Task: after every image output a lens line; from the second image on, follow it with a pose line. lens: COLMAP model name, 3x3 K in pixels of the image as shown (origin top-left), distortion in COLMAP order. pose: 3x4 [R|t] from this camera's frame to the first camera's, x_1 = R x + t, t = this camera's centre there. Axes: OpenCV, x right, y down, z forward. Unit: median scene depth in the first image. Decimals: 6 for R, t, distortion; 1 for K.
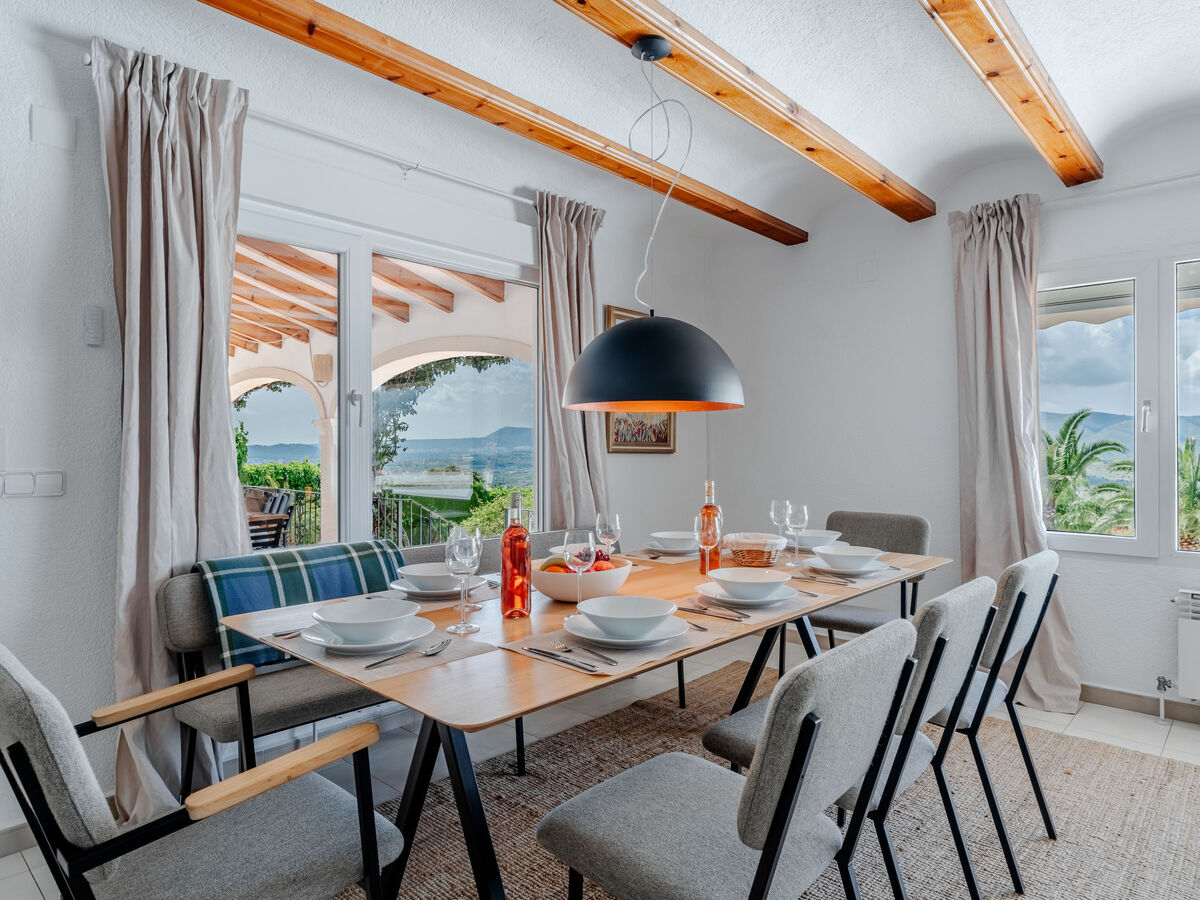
lens RADIAL K [[722.9, 0, 594.3], [0, 722.9, 450.9], [0, 0, 1]] dist [-0.002299, 0.002650]
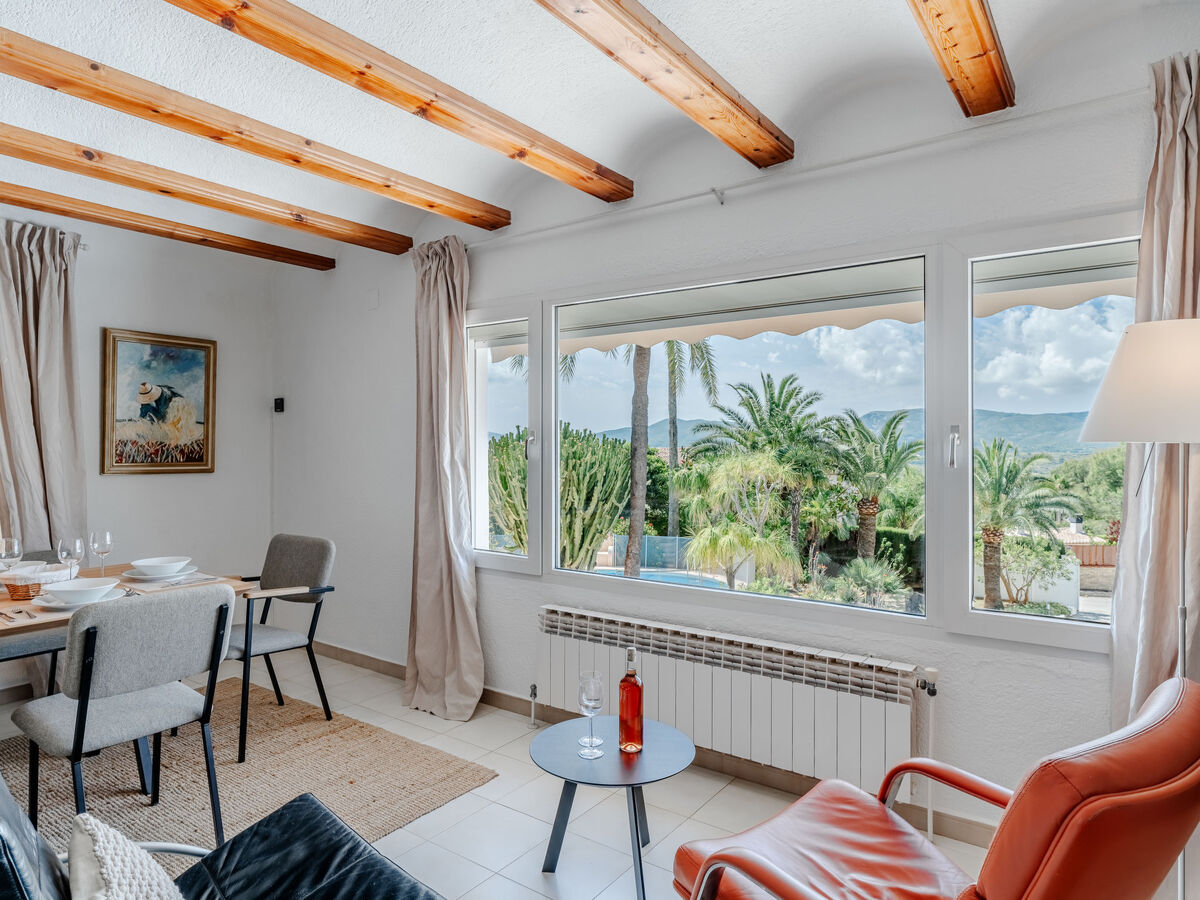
lens RADIAL K [[722.9, 0, 594.3], [0, 722.9, 450.9], [0, 0, 1]] dist [-0.002299, 0.002650]
pose [[0.992356, -0.000576, 0.123404, 0.664884], [-0.000340, 0.999973, 0.007397, -0.044560], [-0.123404, -0.007382, 0.992329, -0.086871]]
